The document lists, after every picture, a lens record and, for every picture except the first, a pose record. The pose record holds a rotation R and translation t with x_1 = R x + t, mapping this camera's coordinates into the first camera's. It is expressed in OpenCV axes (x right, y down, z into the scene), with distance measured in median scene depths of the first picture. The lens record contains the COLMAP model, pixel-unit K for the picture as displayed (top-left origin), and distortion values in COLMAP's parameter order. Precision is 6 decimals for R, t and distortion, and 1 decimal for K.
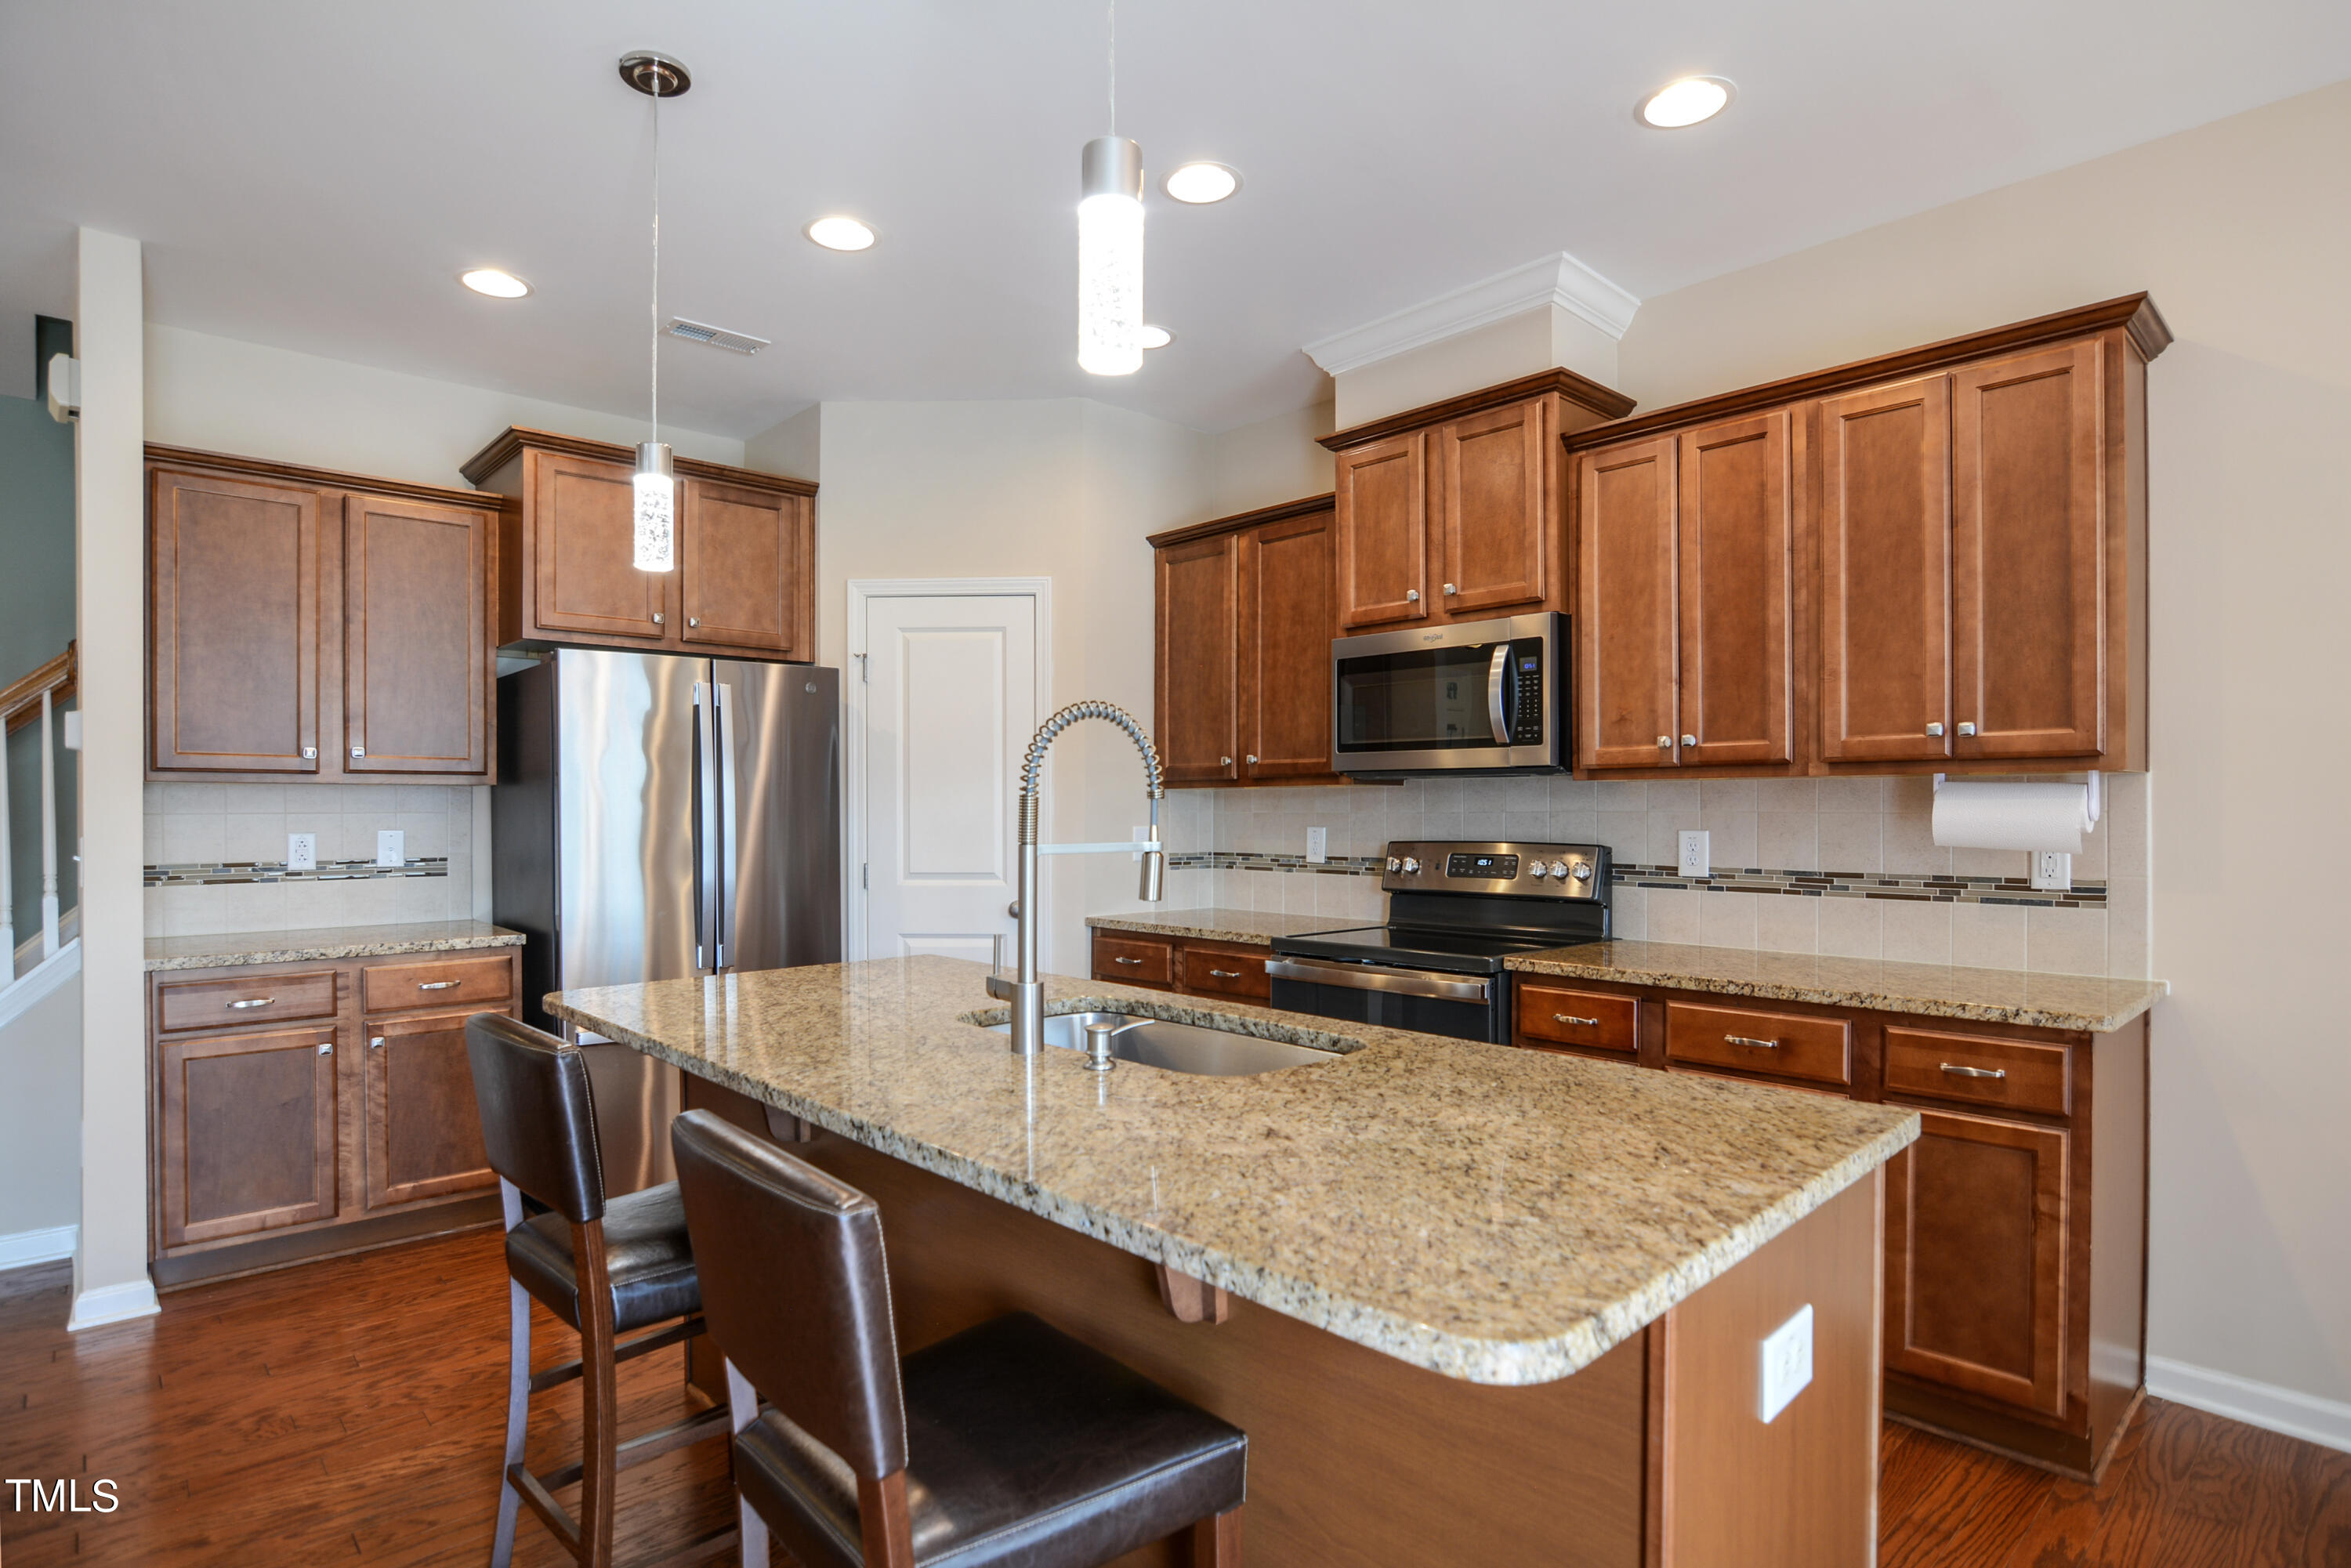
lens RADIAL K [[1195.4, 0, 1162.5], [0, 1195.4, 818.6], [0, 0, 1]] dist [-0.026930, 0.002712]
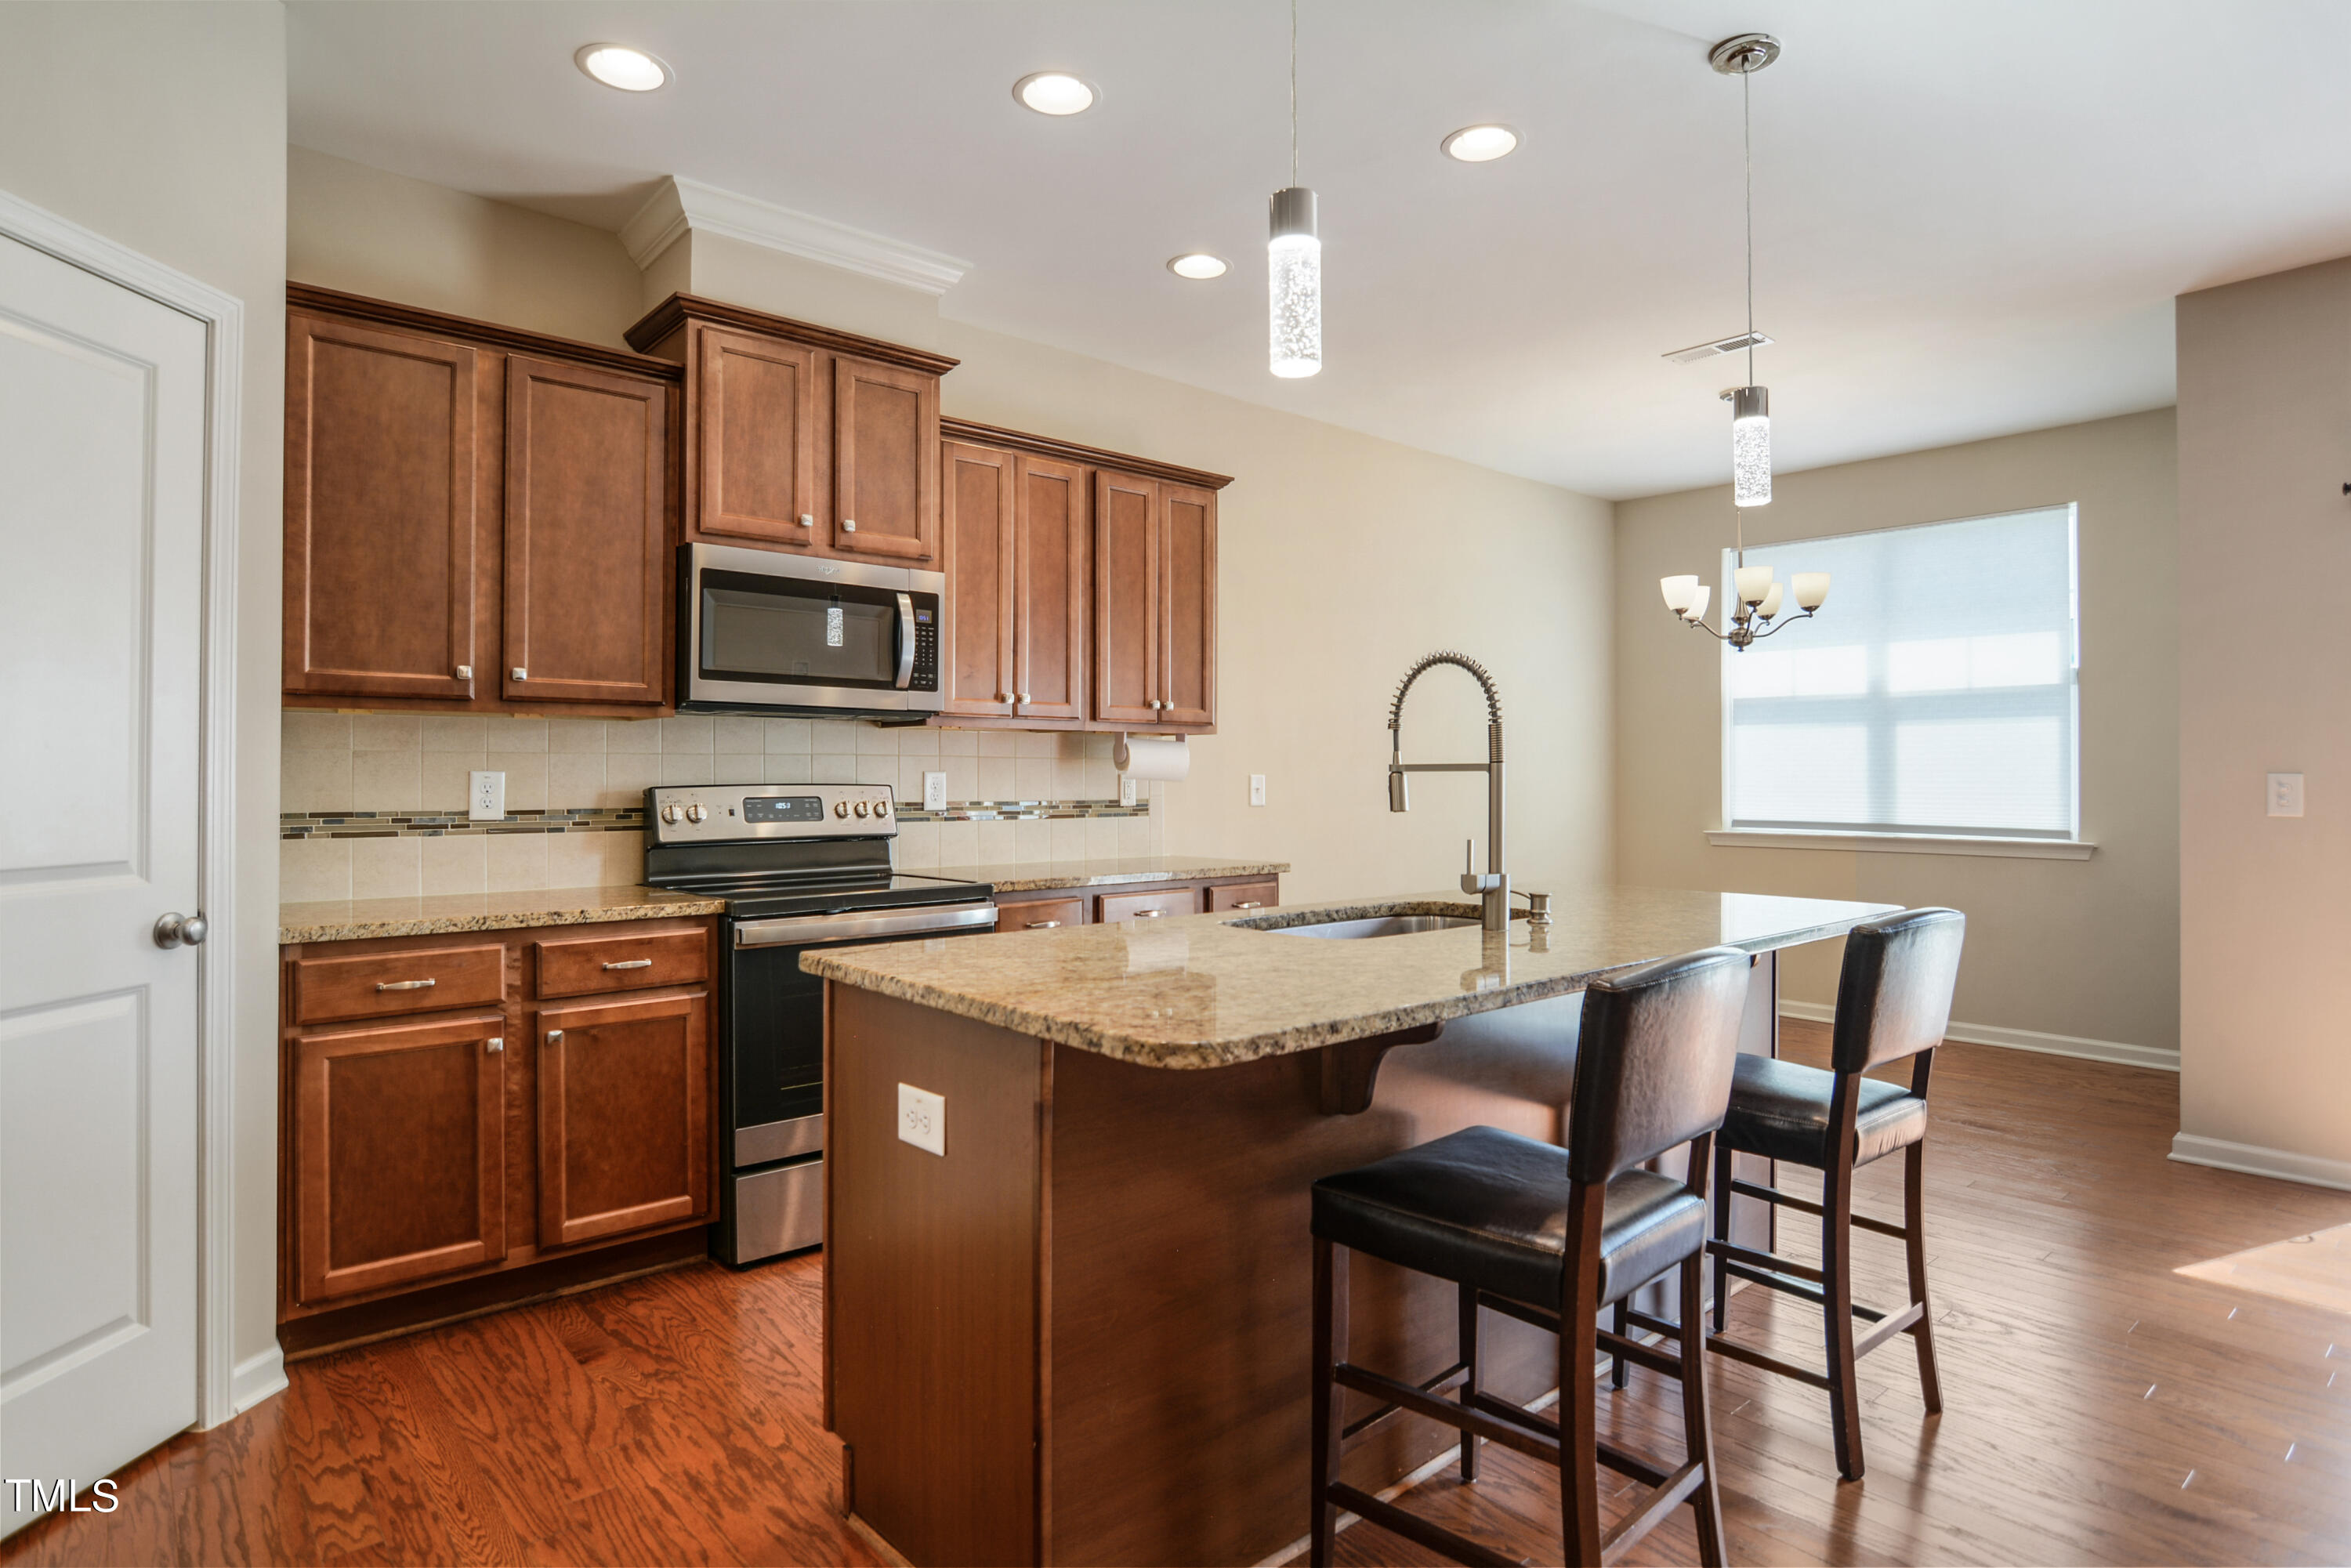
lens RADIAL K [[1244.1, 0, 1165.6], [0, 1244.1, 764.3], [0, 0, 1]] dist [-0.026333, -0.000869]
pose [[0.037546, 0.012132, 0.999221, -0.775977], [0.007284, 0.999896, -0.012414, 0.019288], [-0.999268, 0.007745, 0.037454, 0.706027]]
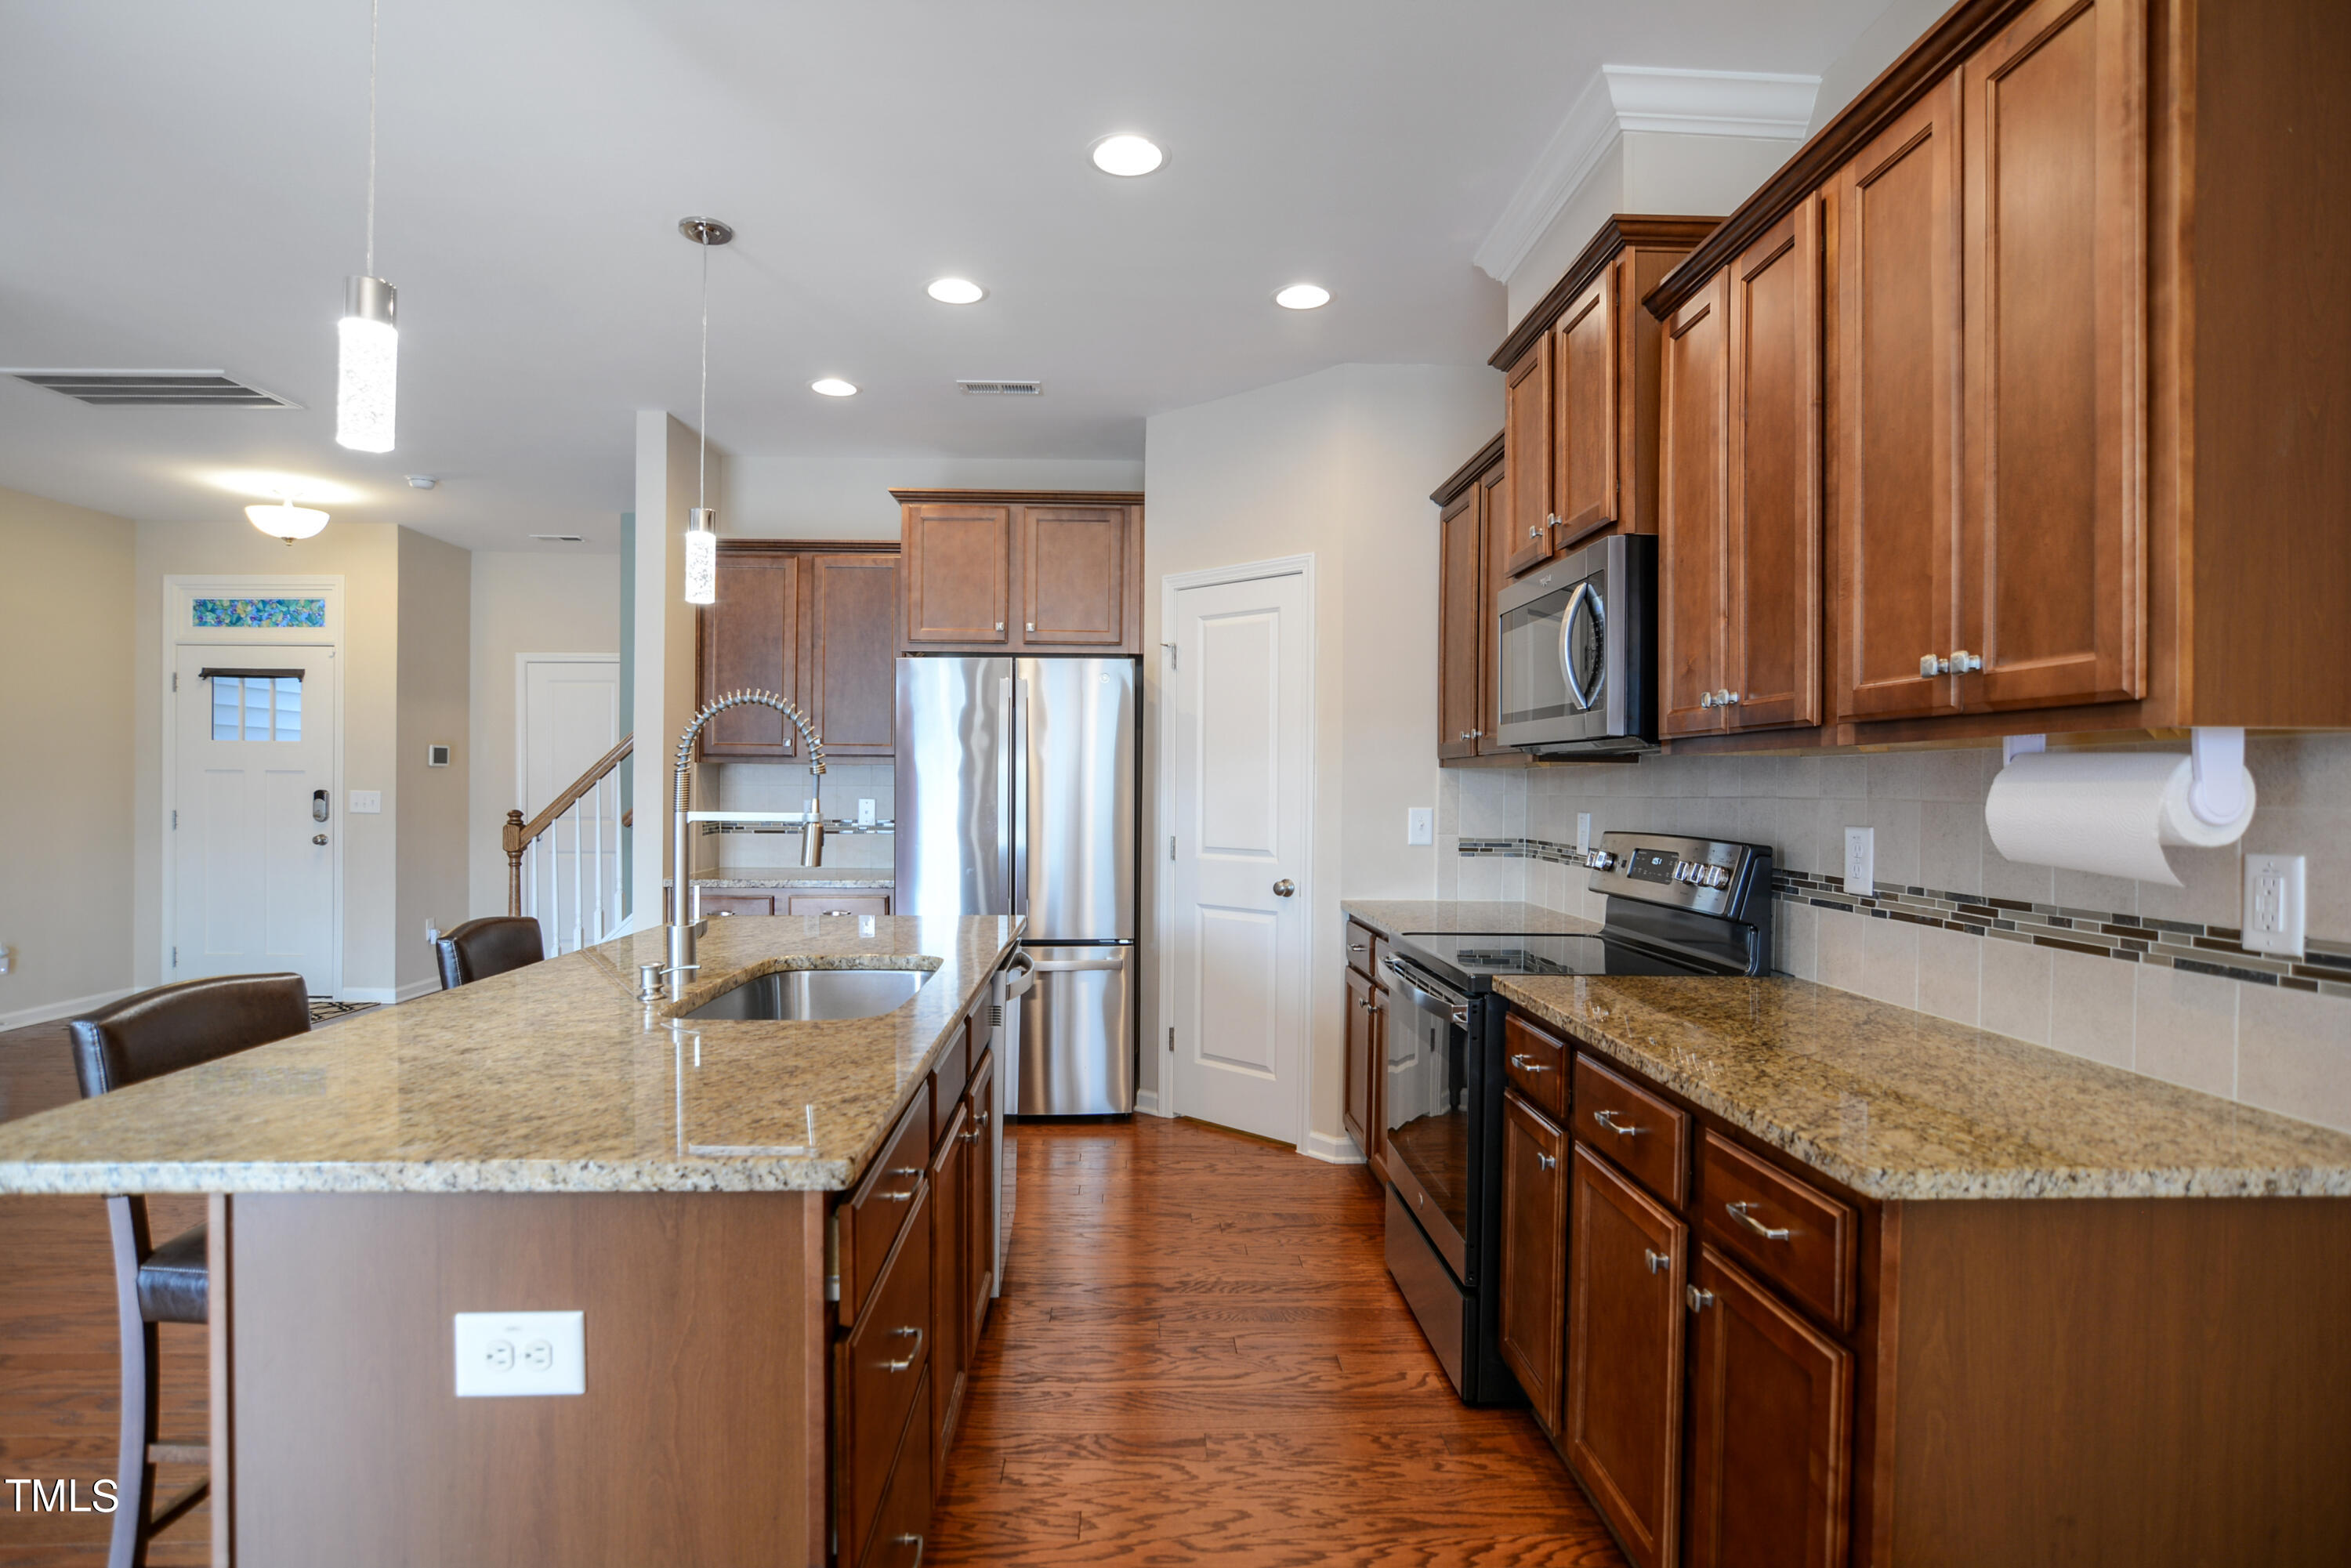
lens RADIAL K [[1195.4, 0, 1173.2], [0, 1195.4, 793.3], [0, 0, 1]] dist [-0.026930, 0.002712]
pose [[0.760988, 0.012535, -0.648645, 0.574832], [-0.015331, 0.999882, 0.001336, -0.003983], [0.648585, 0.008928, 0.761090, 0.221813]]
